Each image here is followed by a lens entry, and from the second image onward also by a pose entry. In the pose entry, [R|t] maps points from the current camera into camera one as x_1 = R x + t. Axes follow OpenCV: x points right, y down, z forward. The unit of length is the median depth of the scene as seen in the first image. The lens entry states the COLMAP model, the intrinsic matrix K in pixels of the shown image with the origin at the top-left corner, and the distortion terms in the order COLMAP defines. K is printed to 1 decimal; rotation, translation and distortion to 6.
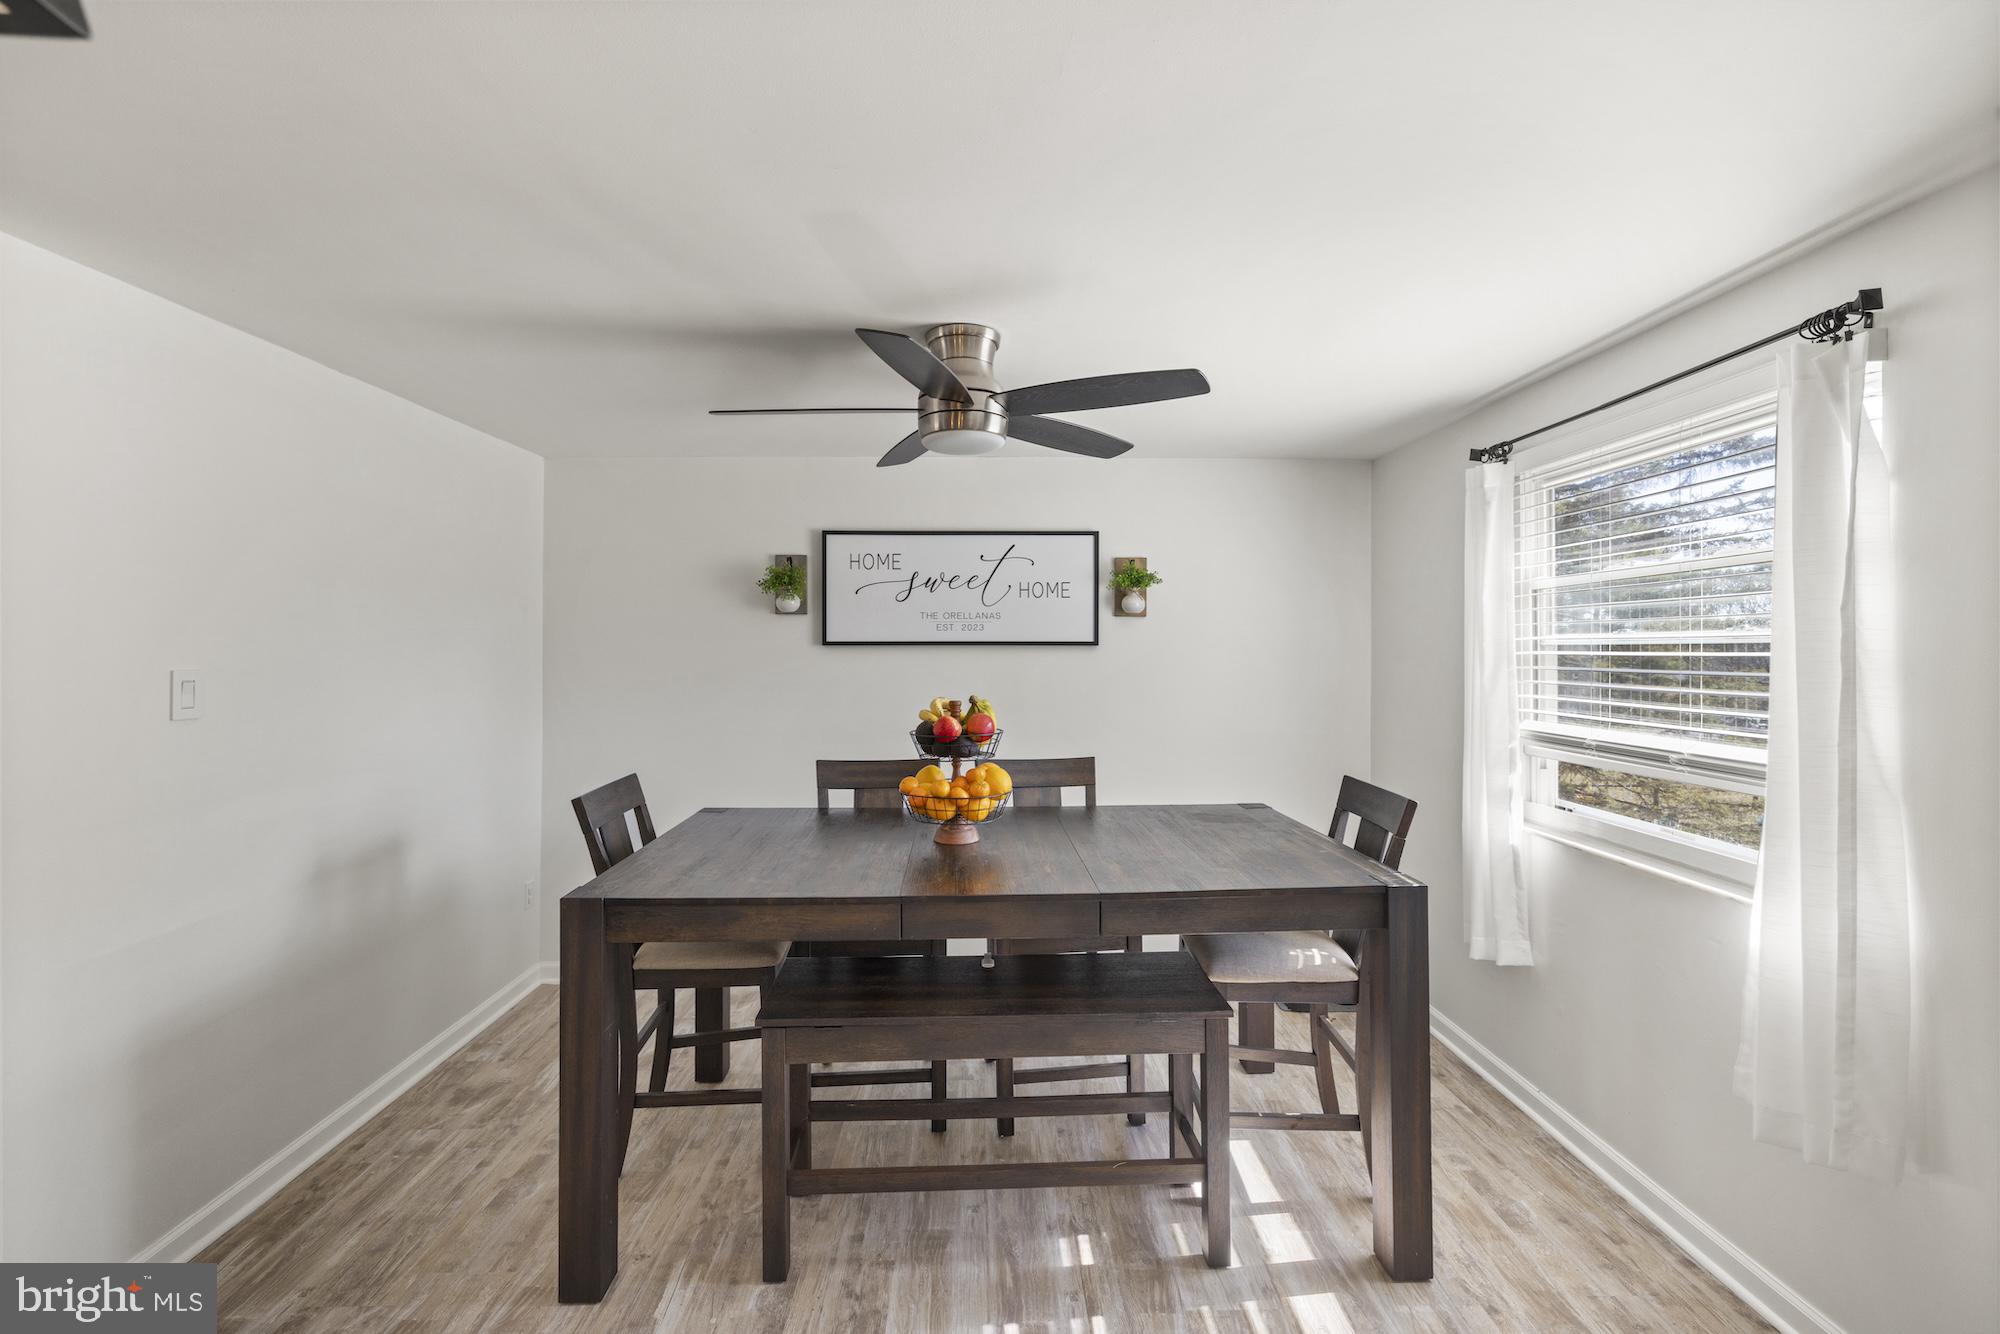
lens RADIAL K [[850.3, 0, 985.5], [0, 850.3, 648.6], [0, 0, 1]] dist [0.002482, 0.000544]
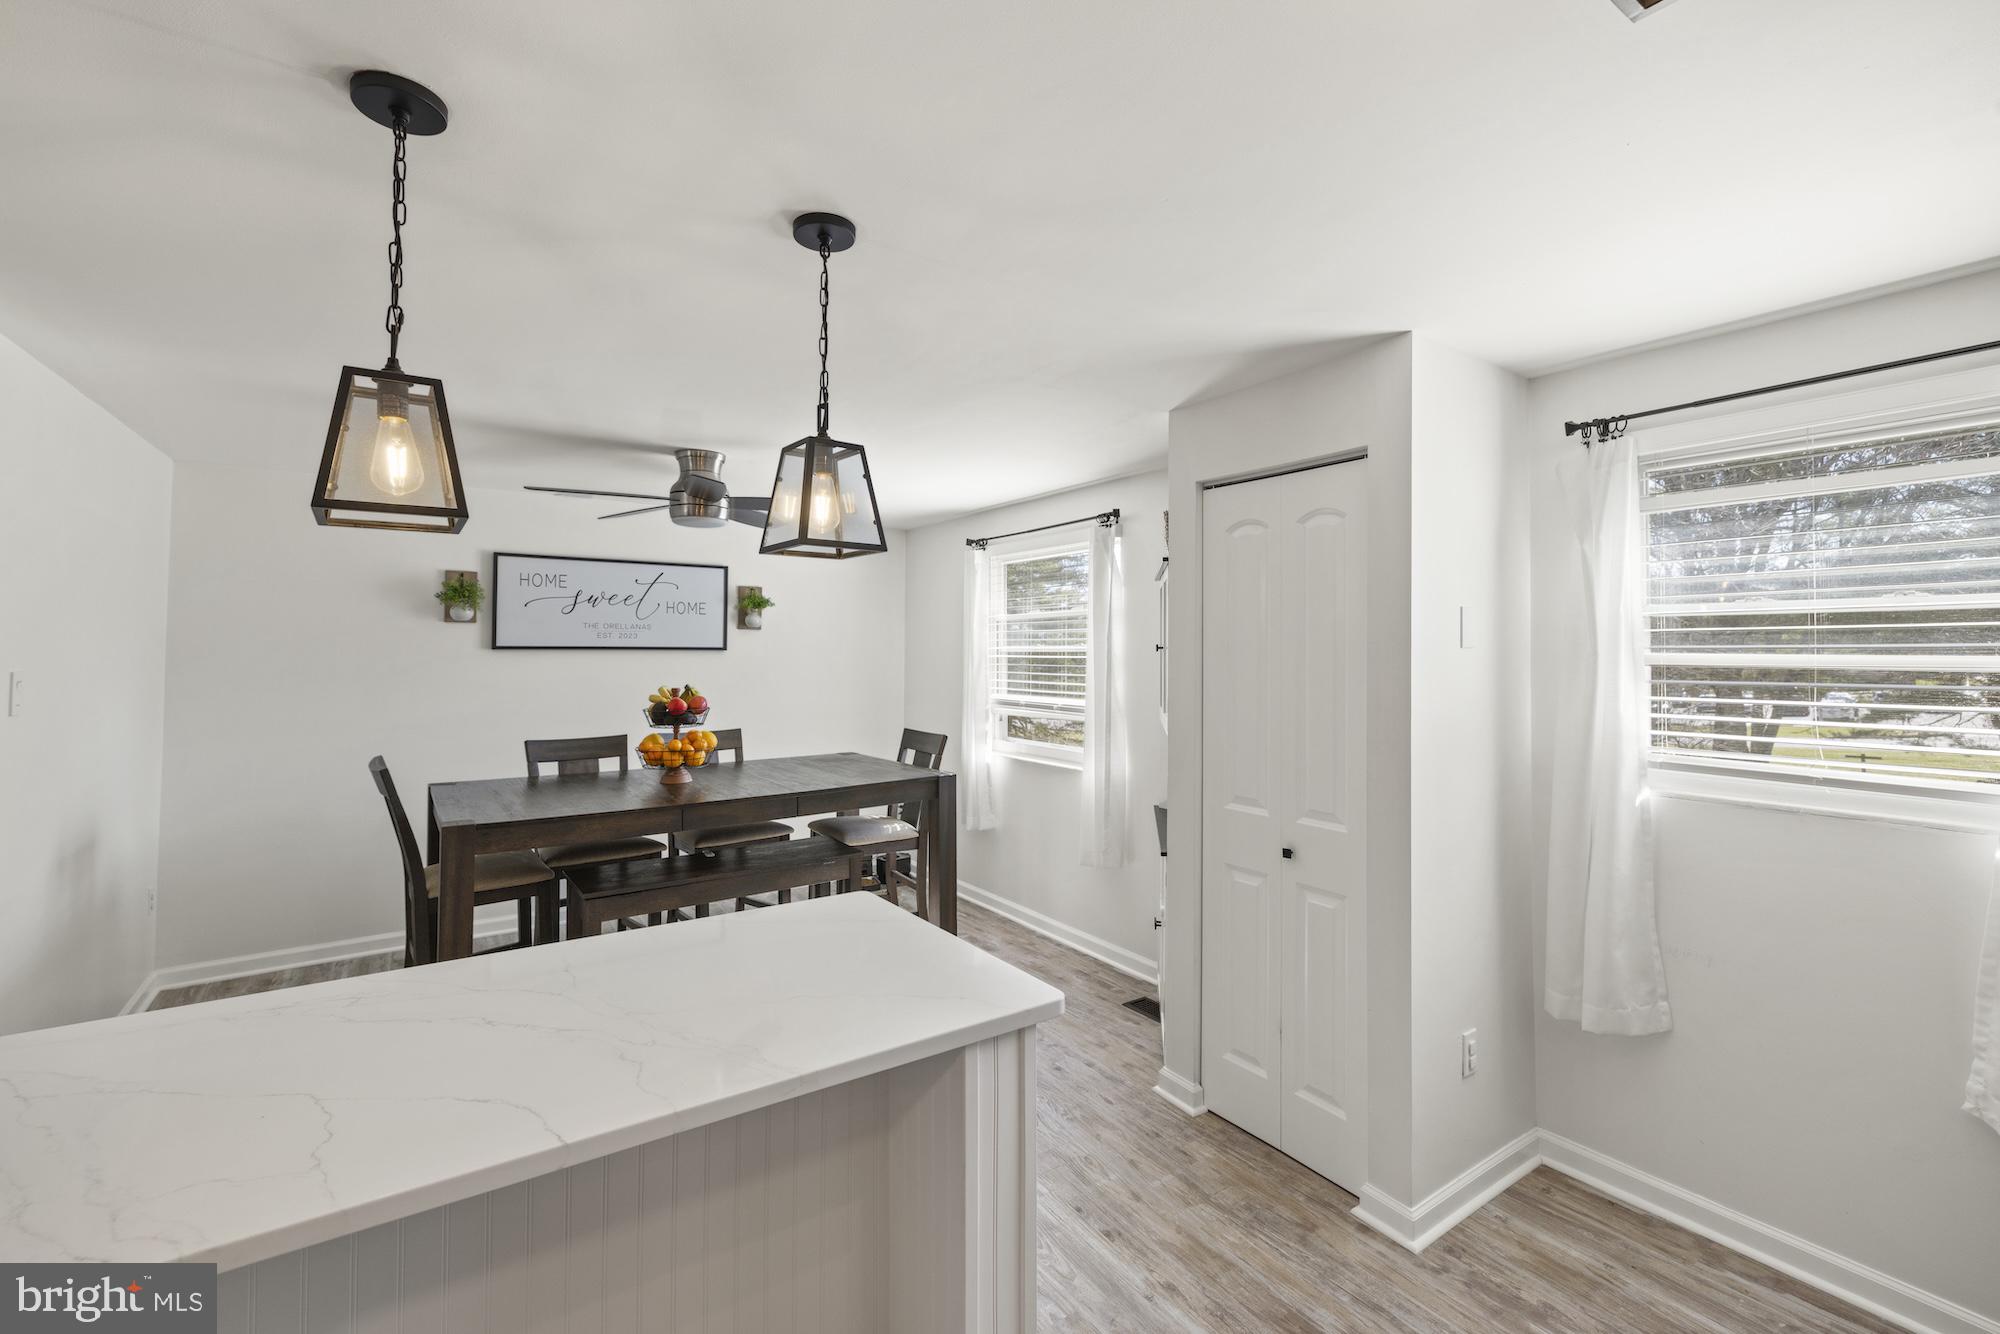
lens RADIAL K [[846.0, 0, 989.3], [0, 846.0, 636.8], [0, 0, 1]] dist [0.001593, 0.000299]
pose [[0.834566, 0.013017, 0.550754, -0.363712], [-0.004523, 0.999849, -0.016778, -0.006012], [-0.550890, 0.011512, 0.834499, -0.497661]]
